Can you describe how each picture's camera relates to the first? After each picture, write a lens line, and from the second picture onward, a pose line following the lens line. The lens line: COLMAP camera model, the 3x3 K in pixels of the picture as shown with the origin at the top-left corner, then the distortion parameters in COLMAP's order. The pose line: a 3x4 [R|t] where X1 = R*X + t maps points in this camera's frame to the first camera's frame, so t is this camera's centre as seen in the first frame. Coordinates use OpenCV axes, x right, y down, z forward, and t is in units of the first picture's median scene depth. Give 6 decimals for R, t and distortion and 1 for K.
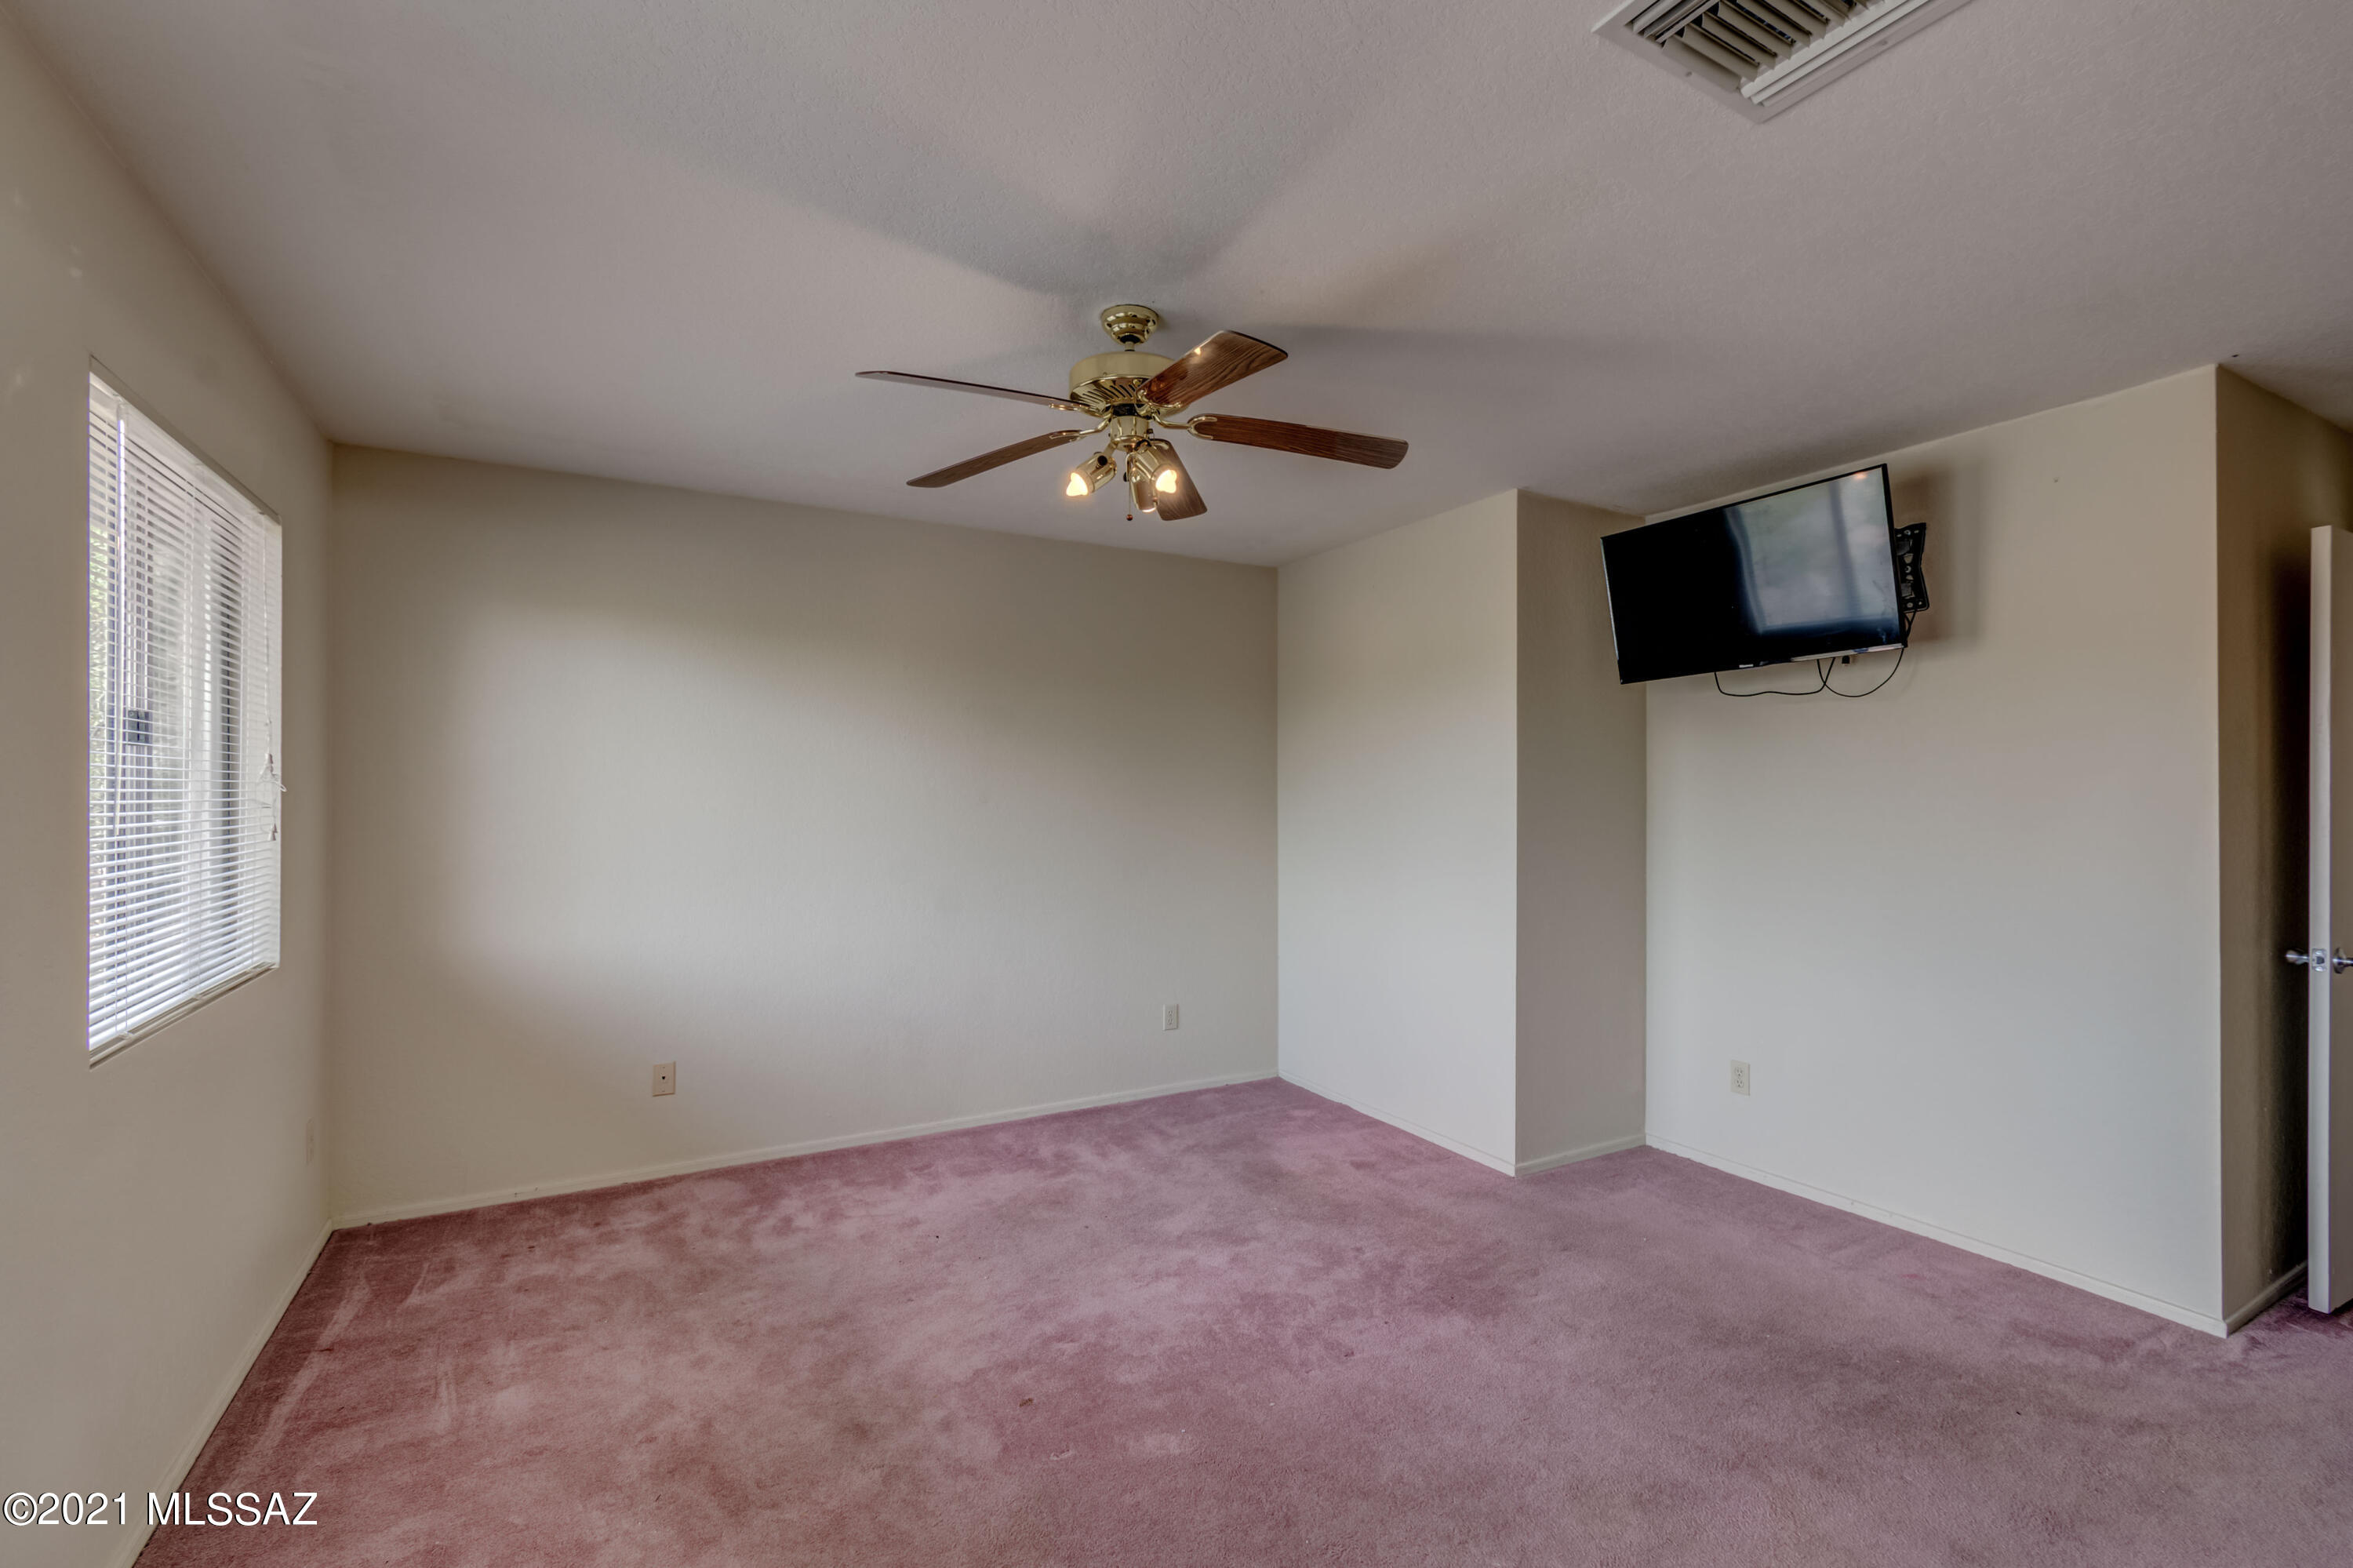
lens RADIAL K [[1054.0, 0, 1184.8], [0, 1054.0, 790.9], [0, 0, 1]] dist [0.003874, -0.001193]
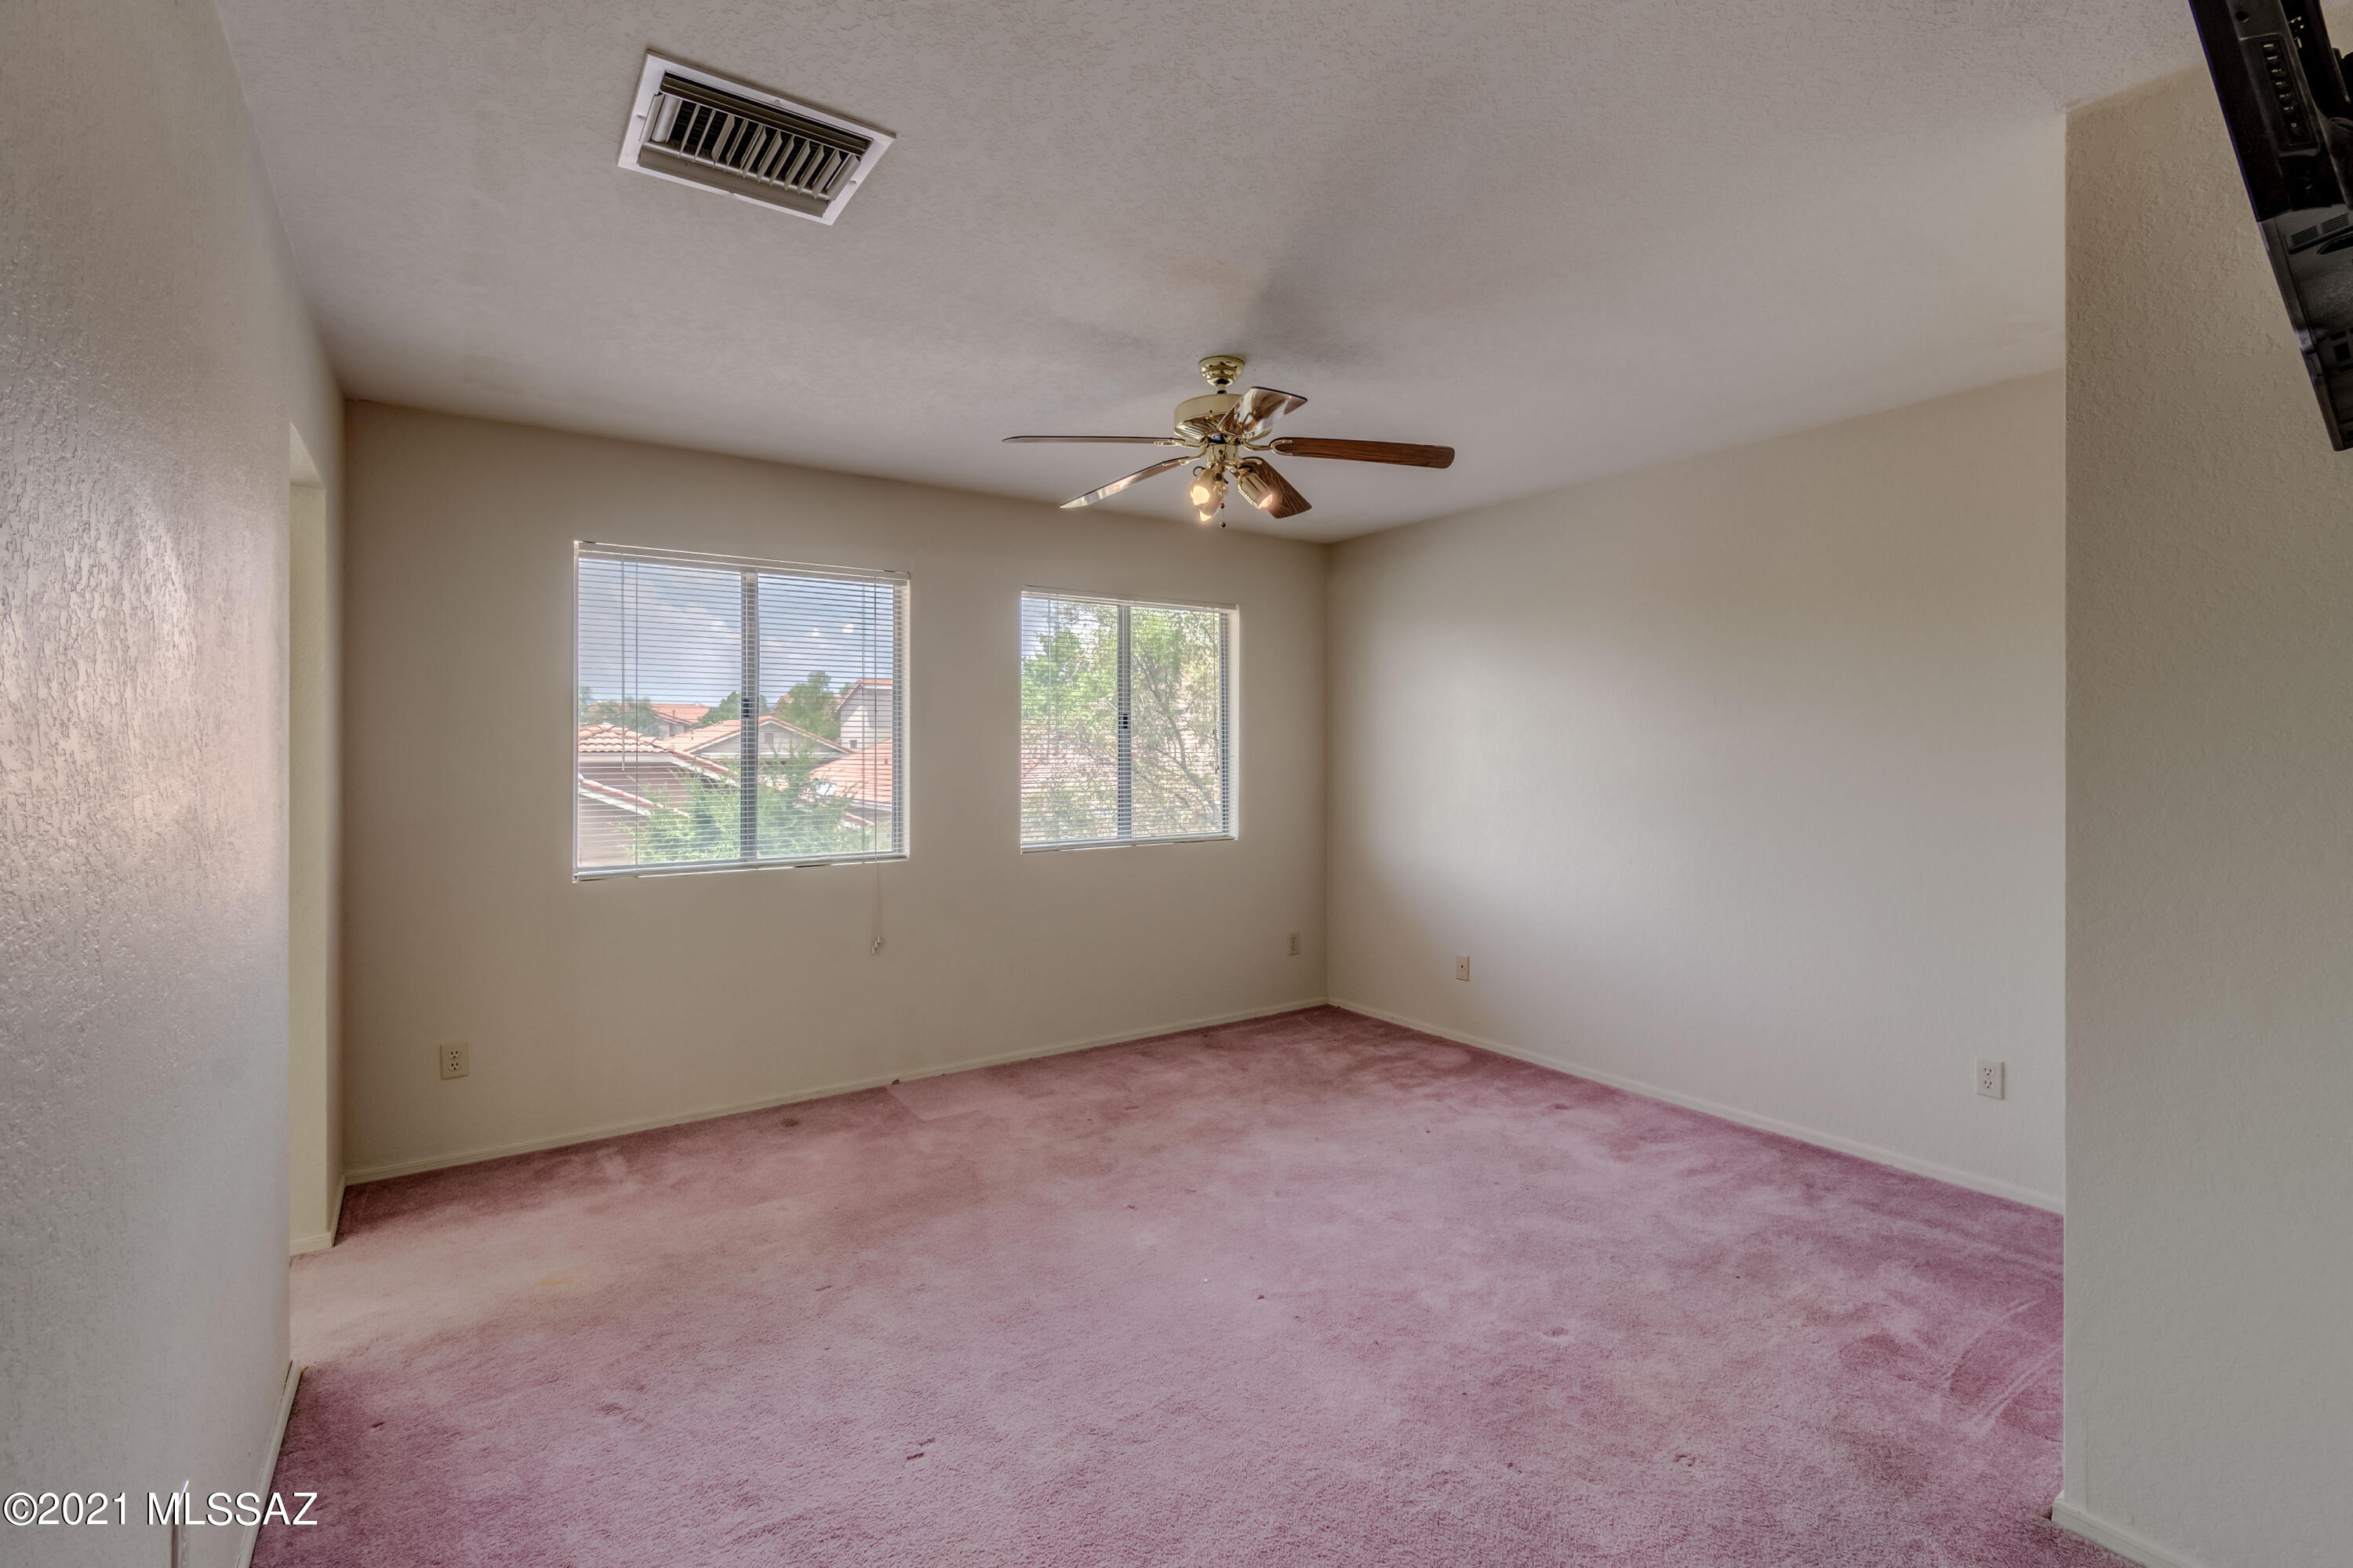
lens RADIAL K [[1054.0, 0, 1180.0], [0, 1054.0, 768.7], [0, 0, 1]] dist [0.003874, -0.001193]
pose [[0.080436, 0.015393, -0.996641, 0.787365], [0.006834, 0.999849, 0.015994, 0.008222], [0.996736, -0.008098, 0.080318, 0.577693]]
